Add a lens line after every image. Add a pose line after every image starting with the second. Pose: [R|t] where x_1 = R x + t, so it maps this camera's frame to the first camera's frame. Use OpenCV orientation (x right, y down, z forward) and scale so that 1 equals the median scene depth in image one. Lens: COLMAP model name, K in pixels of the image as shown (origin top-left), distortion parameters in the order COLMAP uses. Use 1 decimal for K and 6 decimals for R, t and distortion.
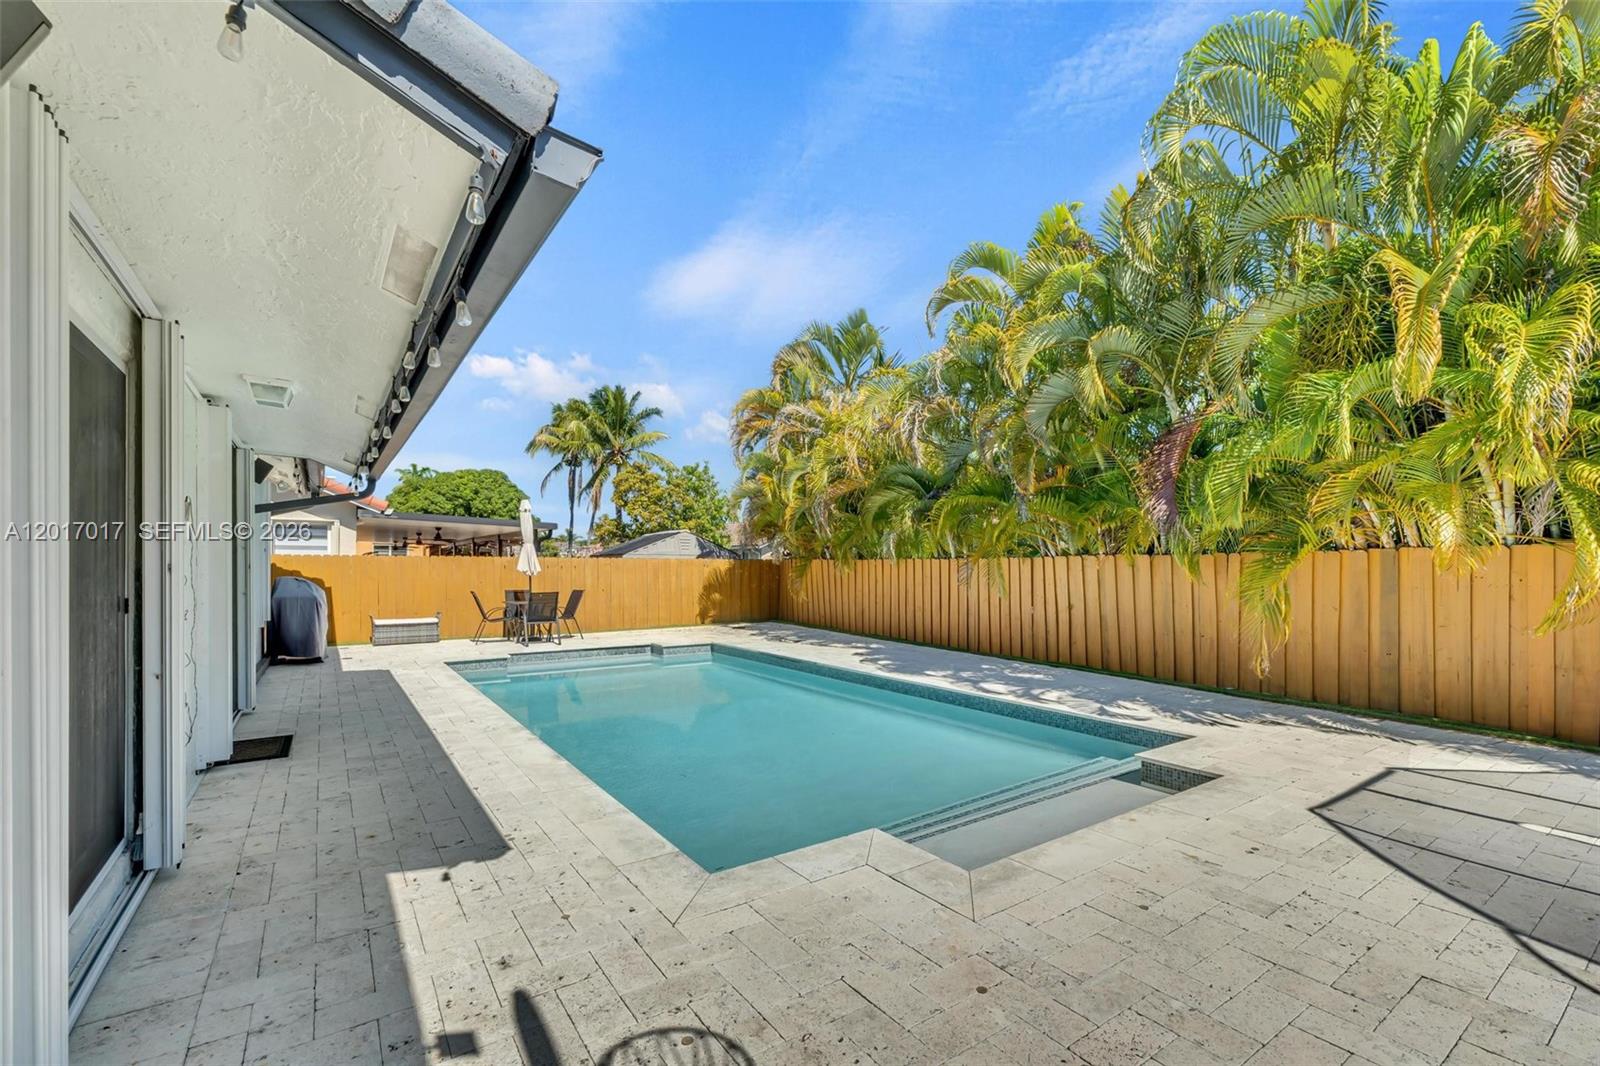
lens RADIAL K [[688.6, 0, 838.3], [0, 688.6, 564.6], [0, 0, 1]] dist [-0.000390, -0.000040]
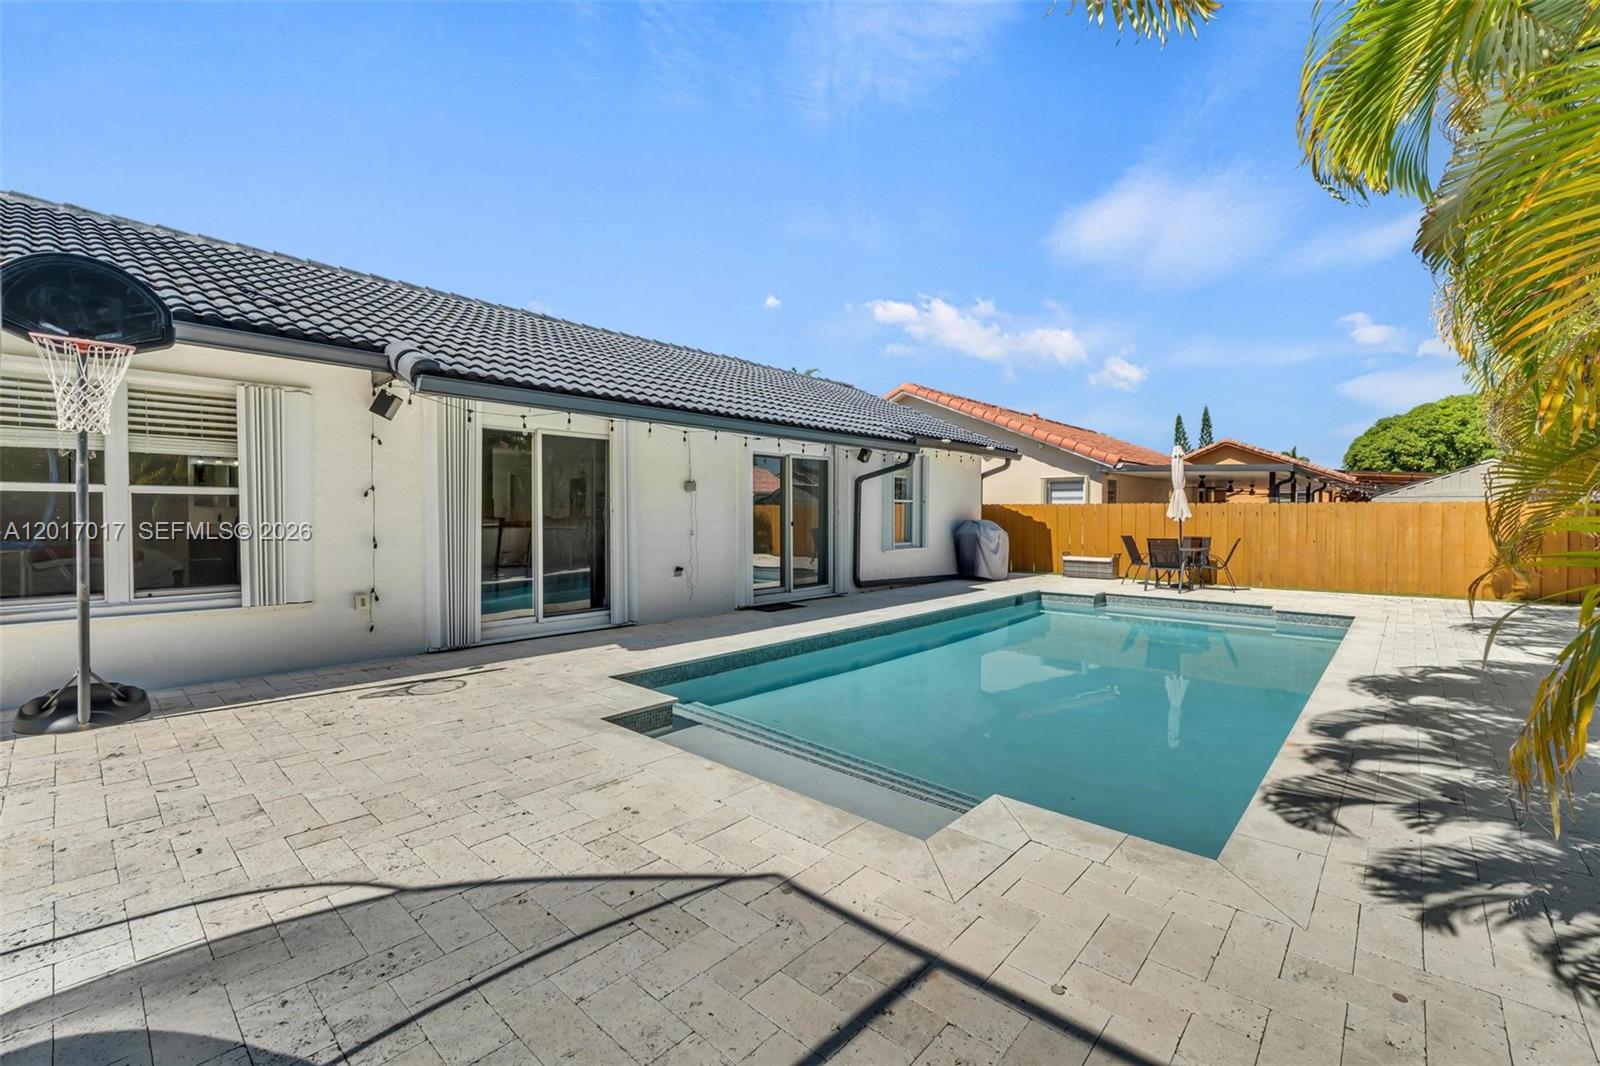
lens RADIAL K [[686.7, 0, 805.8], [0, 686.7, 529.5], [0, 0, 1]] dist [-0.001357, 0.000012]
pose [[0.200844, 0.022084, -0.979374, 1.243969], [0.001352, 0.999739, 0.022820, 0.011867], [0.979622, -0.005907, 0.200761, 0.841254]]
